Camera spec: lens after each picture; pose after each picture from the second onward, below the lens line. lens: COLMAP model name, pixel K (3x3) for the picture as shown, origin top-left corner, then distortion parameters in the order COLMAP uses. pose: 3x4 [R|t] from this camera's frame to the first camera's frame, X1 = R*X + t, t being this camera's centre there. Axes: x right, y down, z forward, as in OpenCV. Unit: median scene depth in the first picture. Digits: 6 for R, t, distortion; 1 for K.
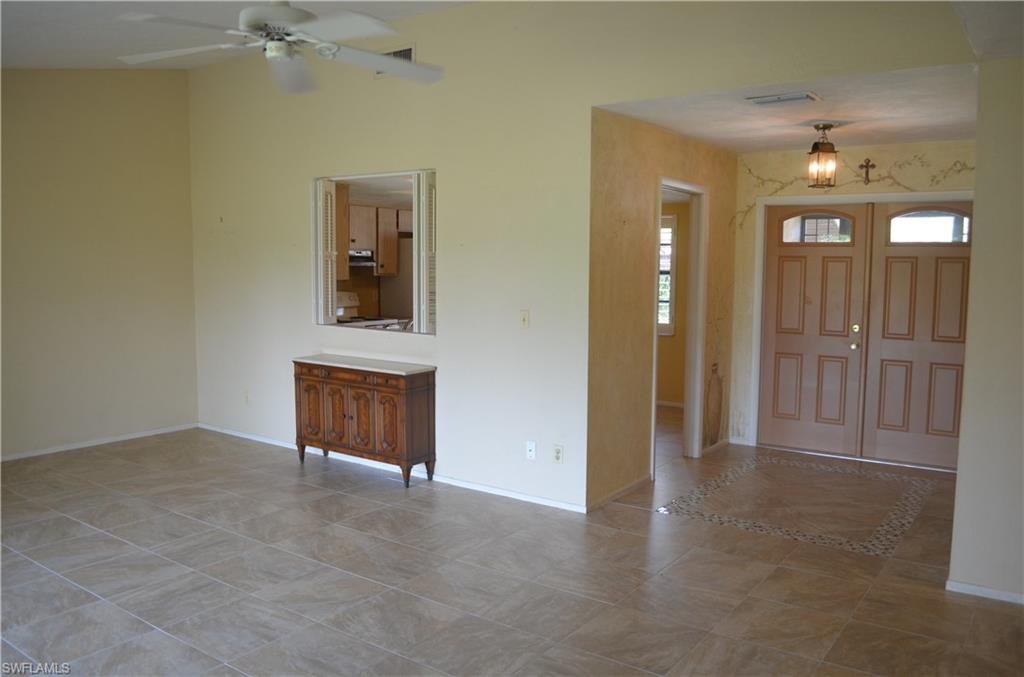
lens RADIAL K [[803.3, 0, 514.5], [0, 803.3, 338.4], [0, 0, 1]] dist [-0.087626, 0.013577]
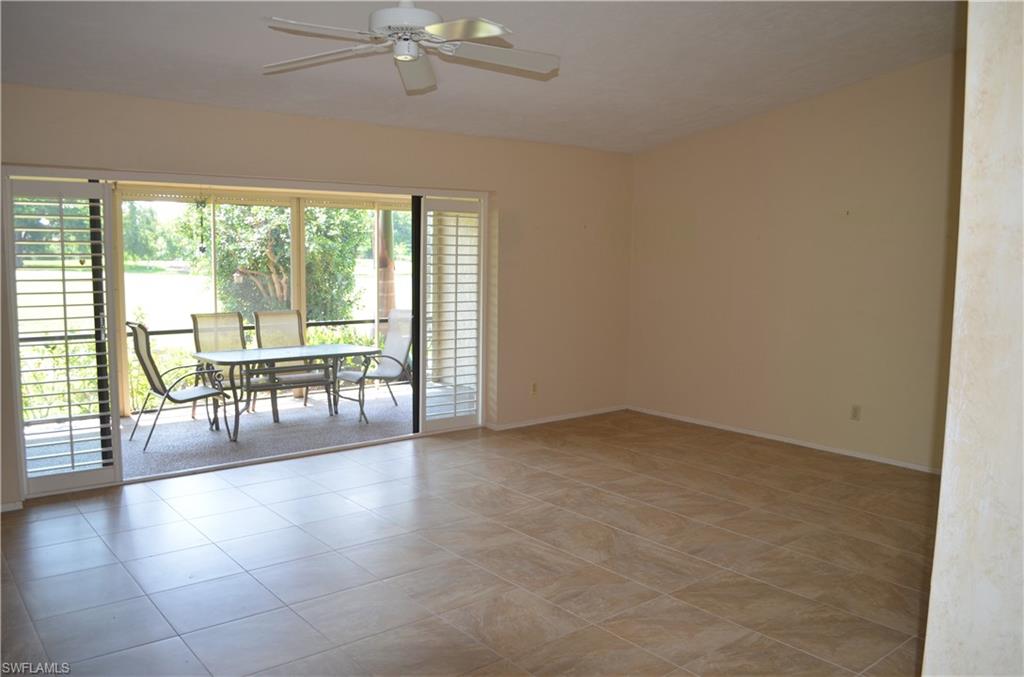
lens RADIAL K [[803.3, 0, 514.5], [0, 803.3, 338.4], [0, 0, 1]] dist [-0.087626, 0.013577]
pose [[-0.253027, 0.096548, -0.962630, 0.516414], [-0.107412, 0.986053, 0.127131, -0.095360], [0.961478, 0.135565, -0.239128, 1.023158]]
